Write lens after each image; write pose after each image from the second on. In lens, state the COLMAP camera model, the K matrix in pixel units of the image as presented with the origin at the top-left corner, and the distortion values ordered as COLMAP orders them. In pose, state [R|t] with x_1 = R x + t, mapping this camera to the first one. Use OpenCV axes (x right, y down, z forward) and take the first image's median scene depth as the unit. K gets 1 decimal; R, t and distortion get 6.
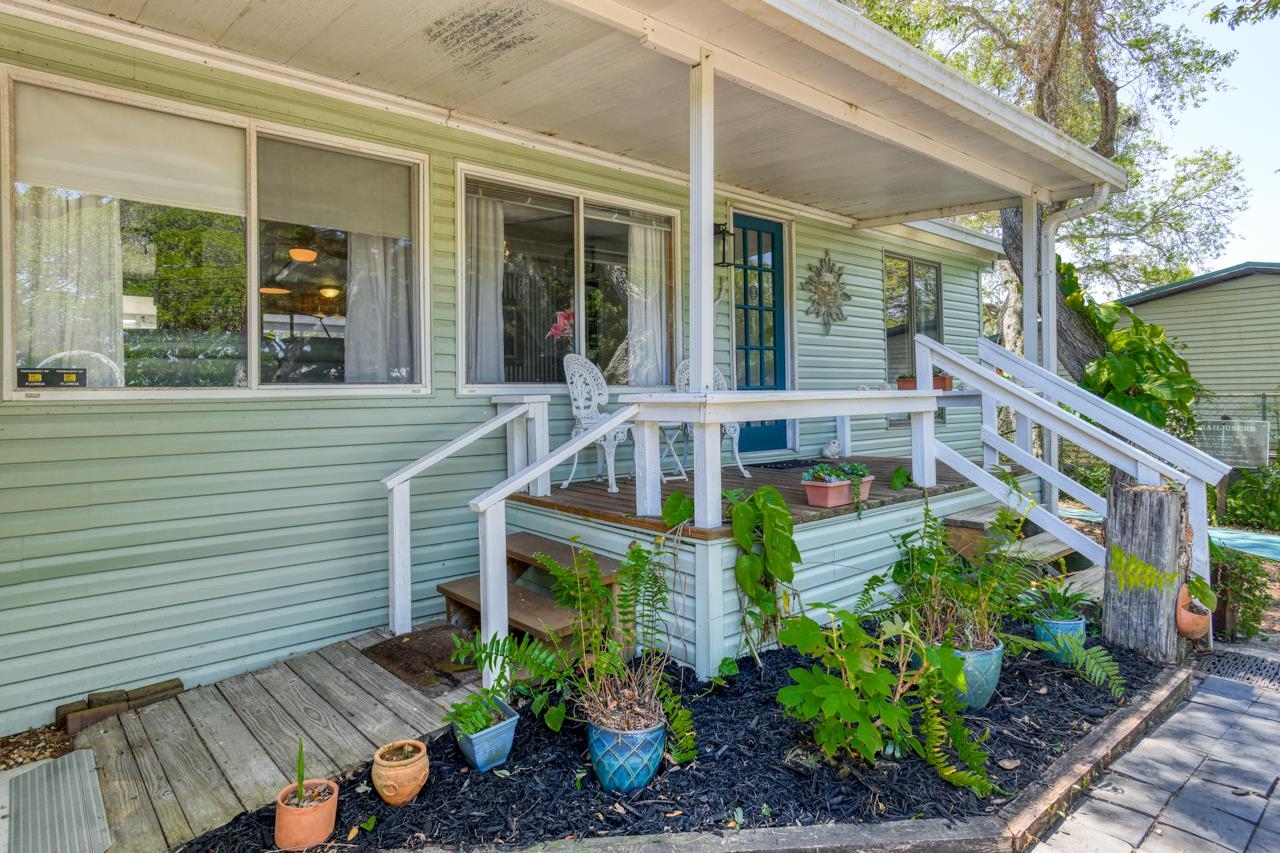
lens RADIAL K [[739.1, 0, 638.7], [0, 739.1, 398.9], [0, 0, 1]] dist [-0.002800, 0.000070]
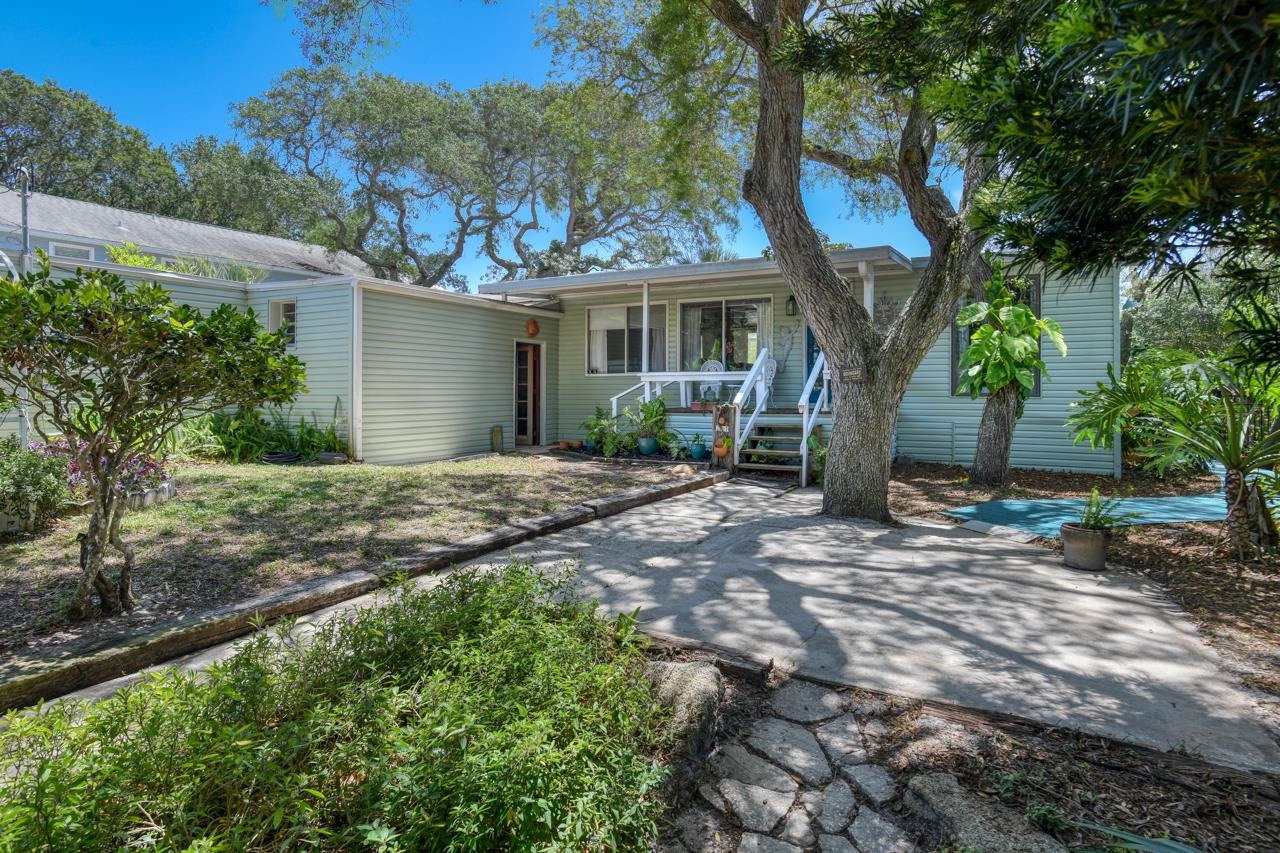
lens RADIAL K [[739.1, 0, 638.7], [0, 739.1, 398.9], [0, 0, 1]] dist [-0.002800, 0.000070]
pose [[0.334975, 0.020650, -0.942001, 2.743072], [-0.013355, 0.999763, 0.017168, 0.046026], [0.942132, 0.006830, 0.335172, -0.200603]]
